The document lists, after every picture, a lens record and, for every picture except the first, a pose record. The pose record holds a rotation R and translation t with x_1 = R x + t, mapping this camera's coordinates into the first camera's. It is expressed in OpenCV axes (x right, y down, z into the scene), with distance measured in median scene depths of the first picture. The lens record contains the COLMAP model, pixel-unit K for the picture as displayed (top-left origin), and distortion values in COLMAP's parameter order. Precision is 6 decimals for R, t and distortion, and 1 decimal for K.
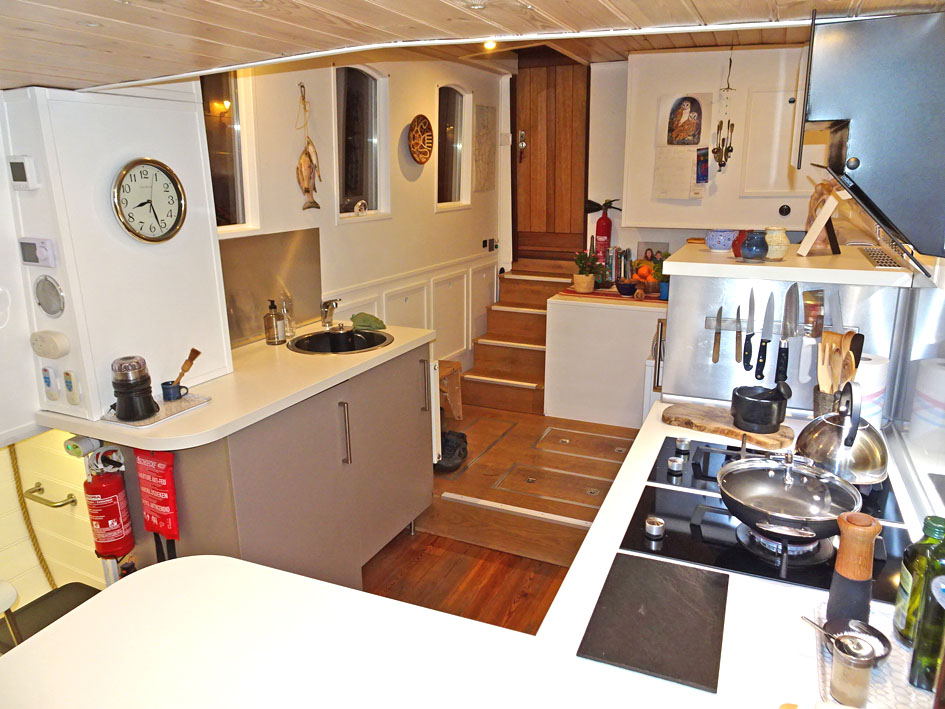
lens RADIAL K [[675.2, 0, 472.5], [0, 675.2, 354.5], [0, 0, 1]] dist [0.006247, 0.003751]
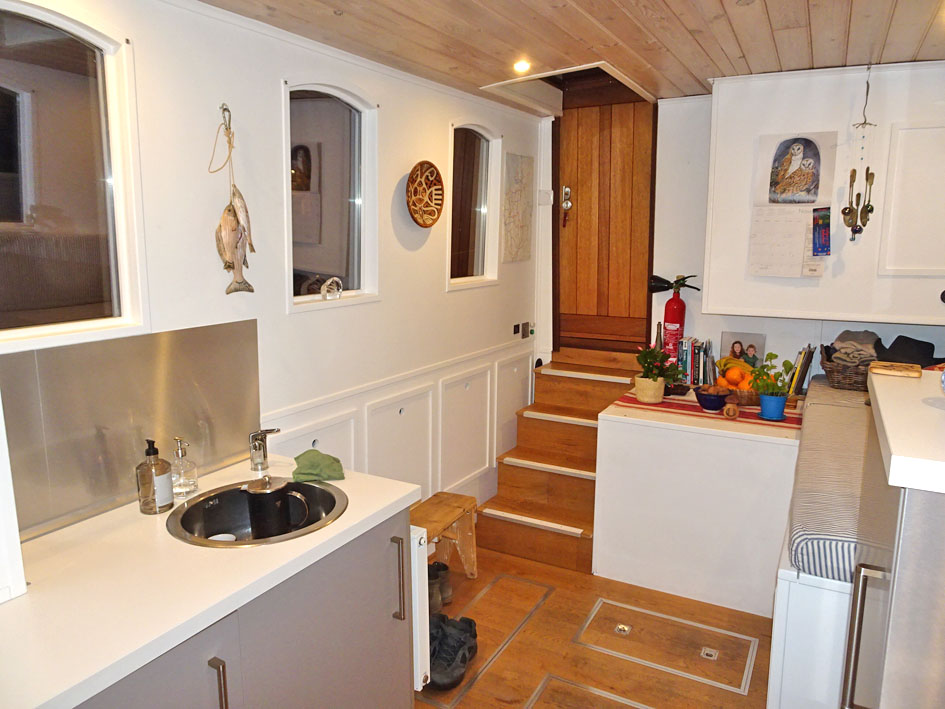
lens RADIAL K [[675.2, 0, 472.5], [0, 675.2, 354.5], [0, 0, 1]] dist [0.006247, 0.003751]
pose [[0.997458, 0.018531, -0.068801, 0.025966], [-0.024708, 0.995631, -0.090044, -0.077137], [0.066832, 0.091515, 0.993558, 0.277914]]
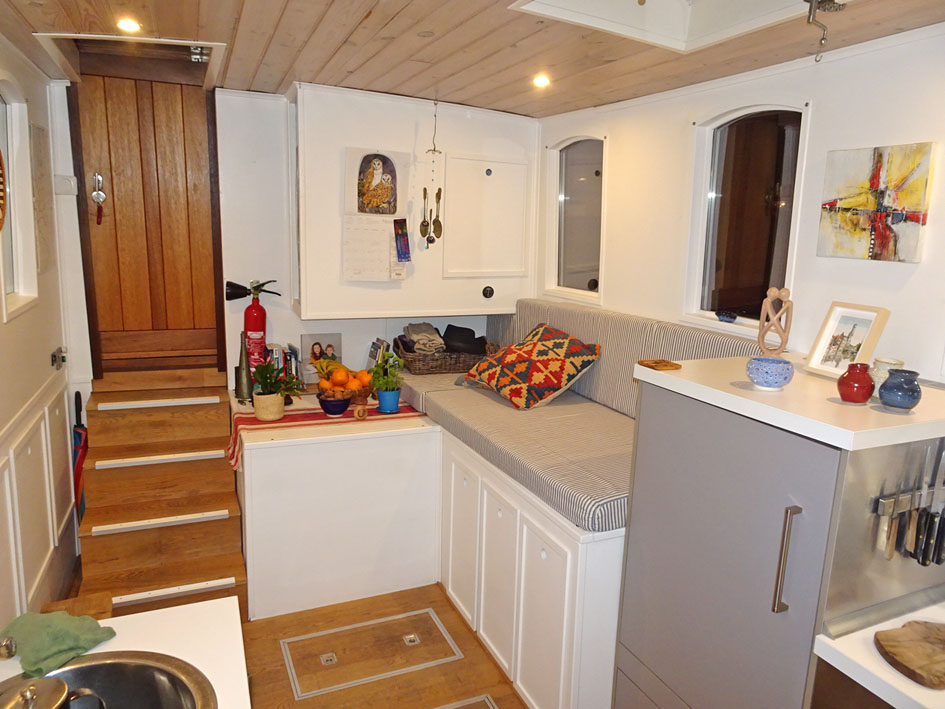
lens RADIAL K [[675.2, 0, 472.5], [0, 675.2, 354.5], [0, 0, 1]] dist [0.006247, 0.003751]
pose [[0.660234, -0.114355, 0.742303, -0.211665], [0.162469, 0.986685, 0.007497, -0.135878], [-0.733277, 0.115651, 0.670022, 0.410441]]
